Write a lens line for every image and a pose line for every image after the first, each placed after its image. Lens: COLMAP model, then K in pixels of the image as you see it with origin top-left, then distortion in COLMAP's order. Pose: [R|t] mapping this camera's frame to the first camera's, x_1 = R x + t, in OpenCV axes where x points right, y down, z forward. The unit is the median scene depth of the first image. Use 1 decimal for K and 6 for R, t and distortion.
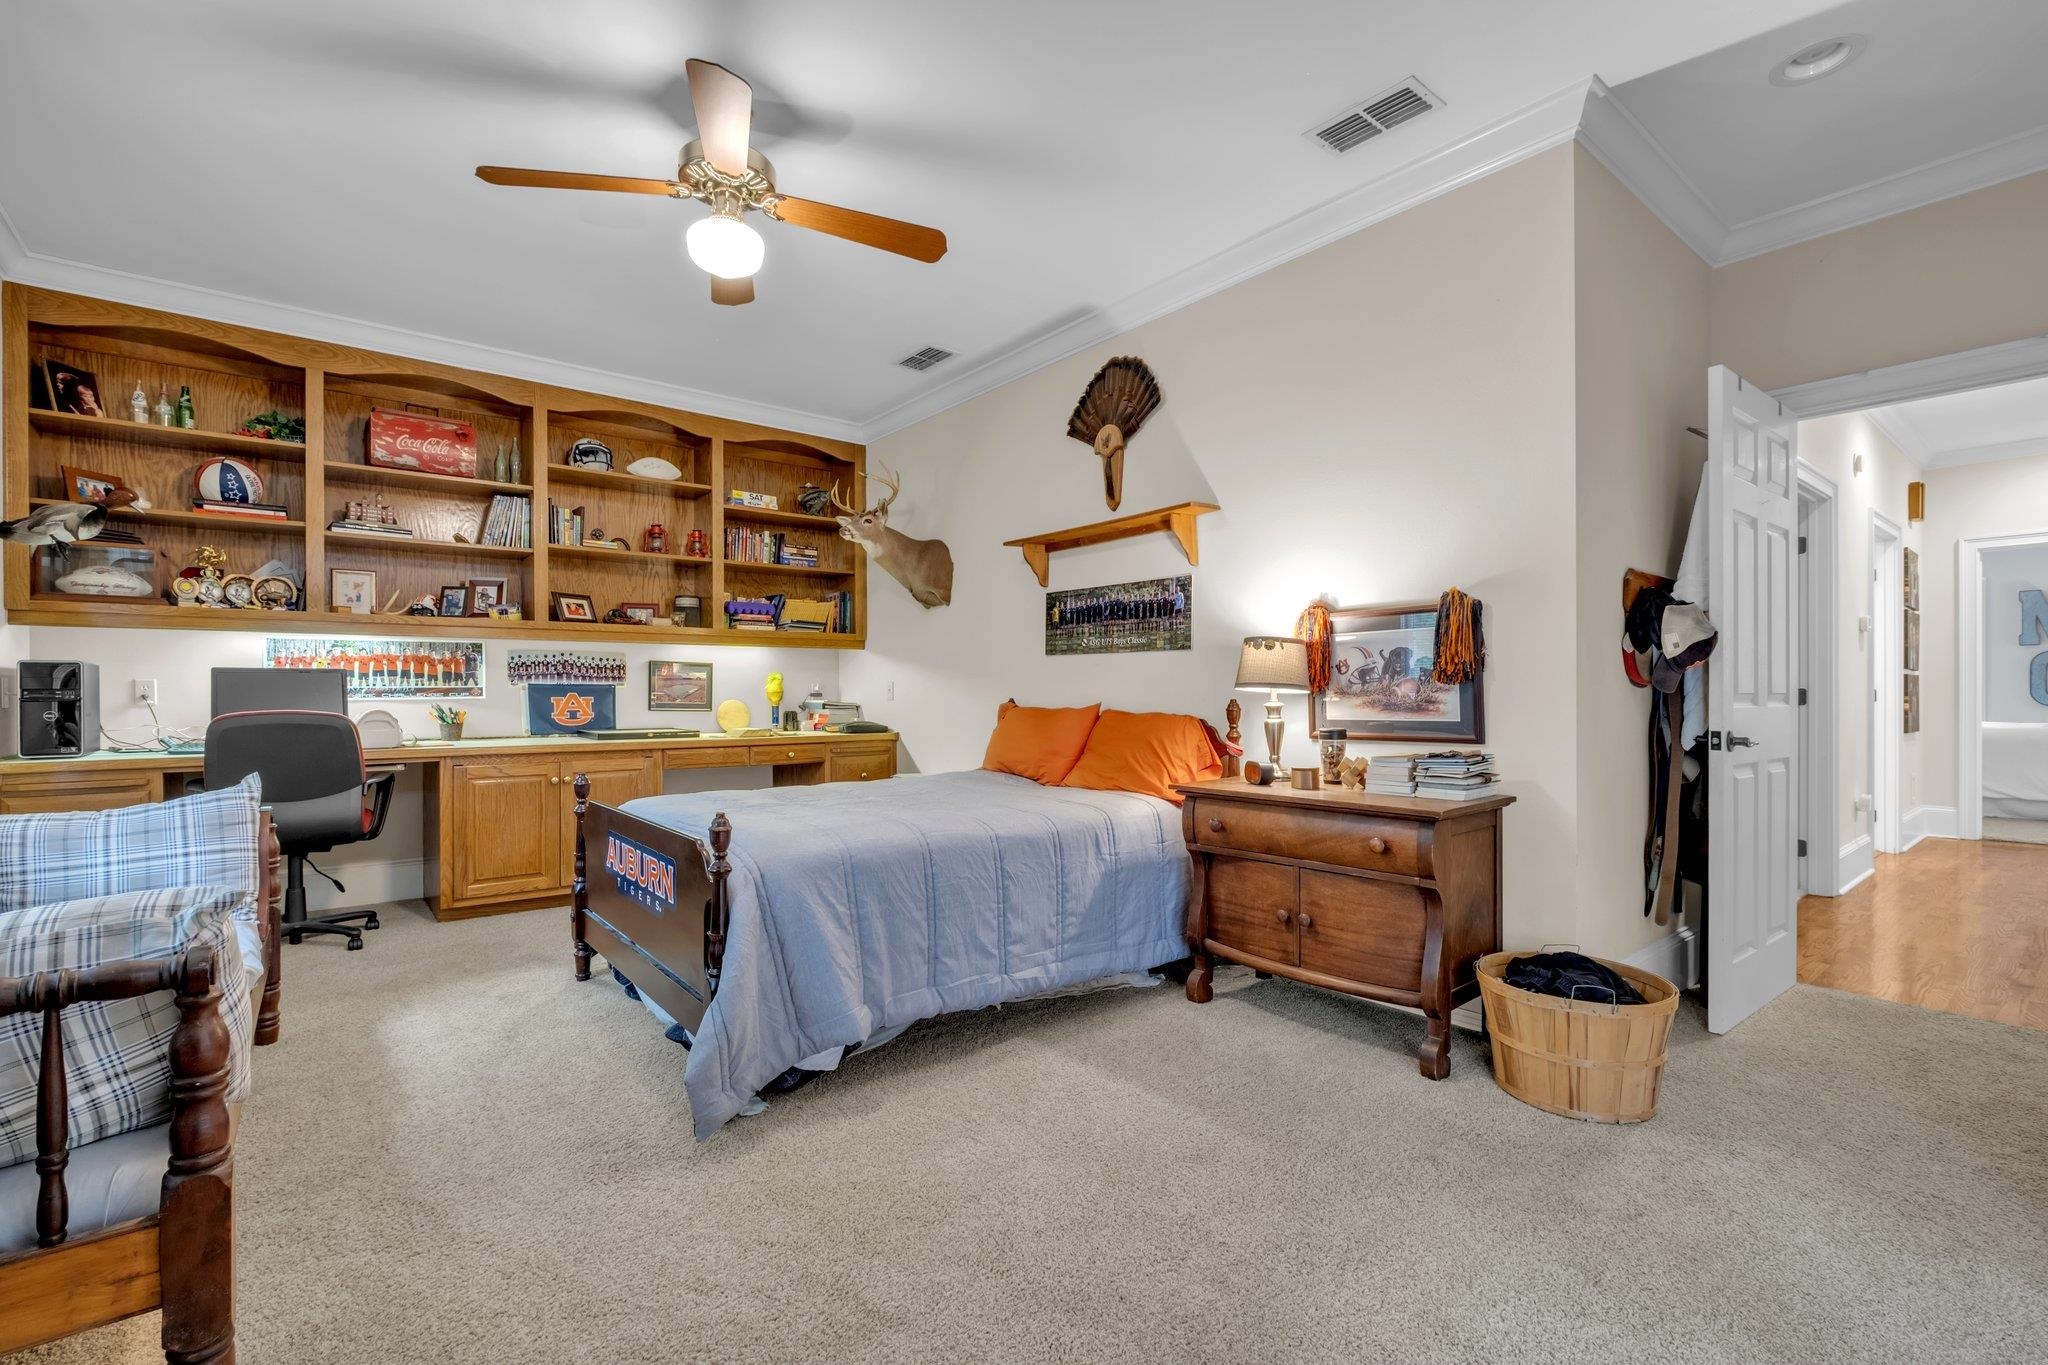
lens RADIAL K [[894.5, 0, 981.8], [0, 894.5, 694.5], [0, 0, 1]] dist [-0.004527, -0.001204]
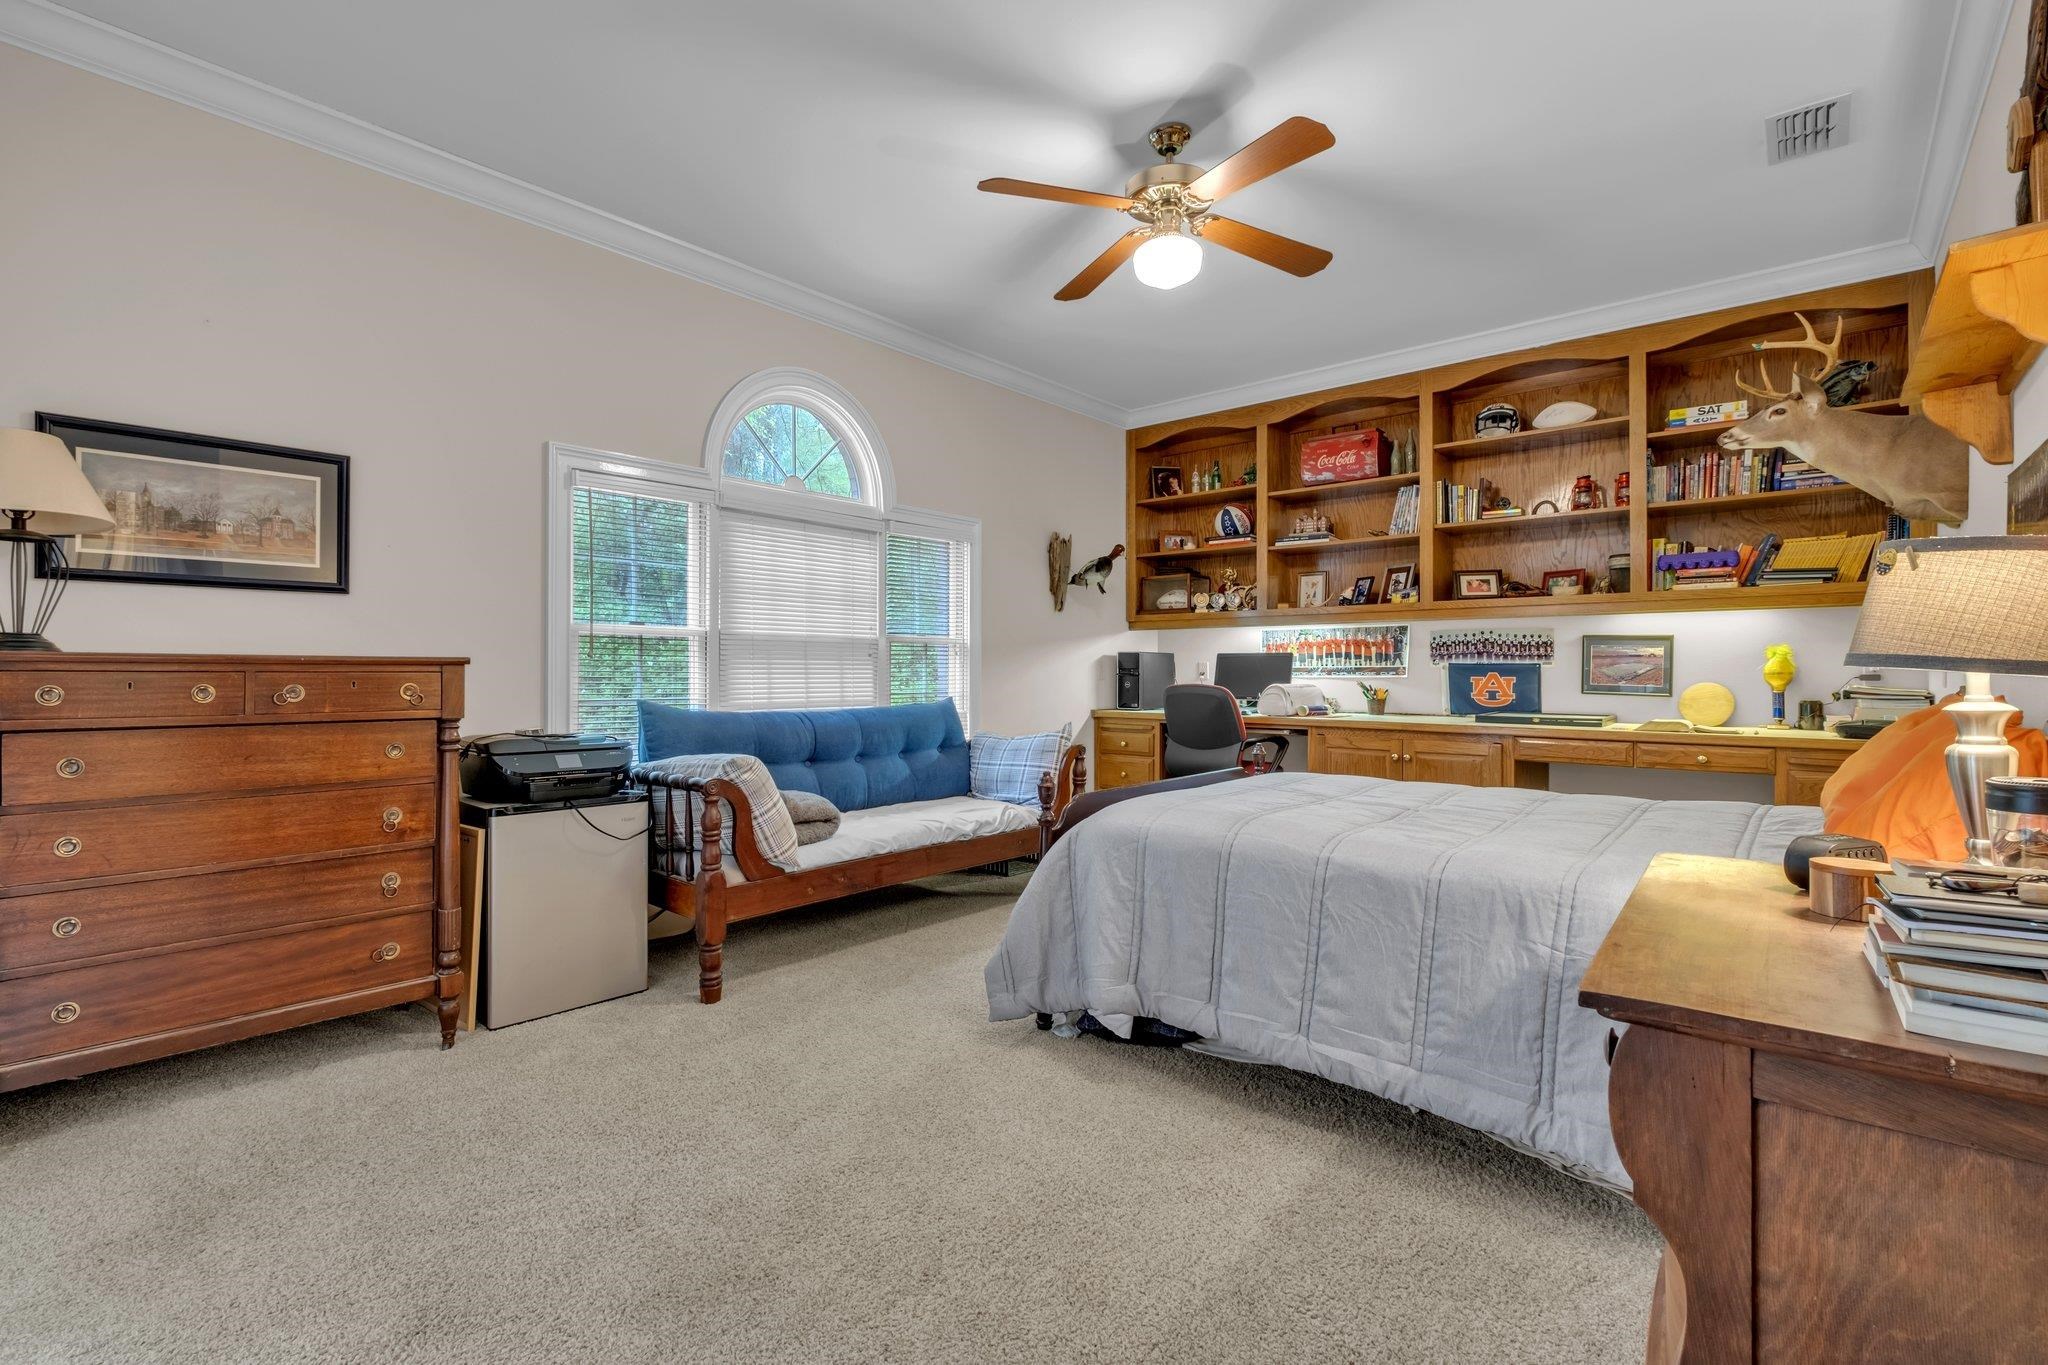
lens RADIAL K [[894.5, 0, 1018.6], [0, 894.5, 667.7], [0, 0, 1]] dist [-0.004527, -0.001204]
pose [[0.206619, -0.000895, -0.978421, 0.414814], [-0.005326, 0.999984, -0.002039, -0.002414], [0.978407, 0.005633, 0.206611, 0.337775]]
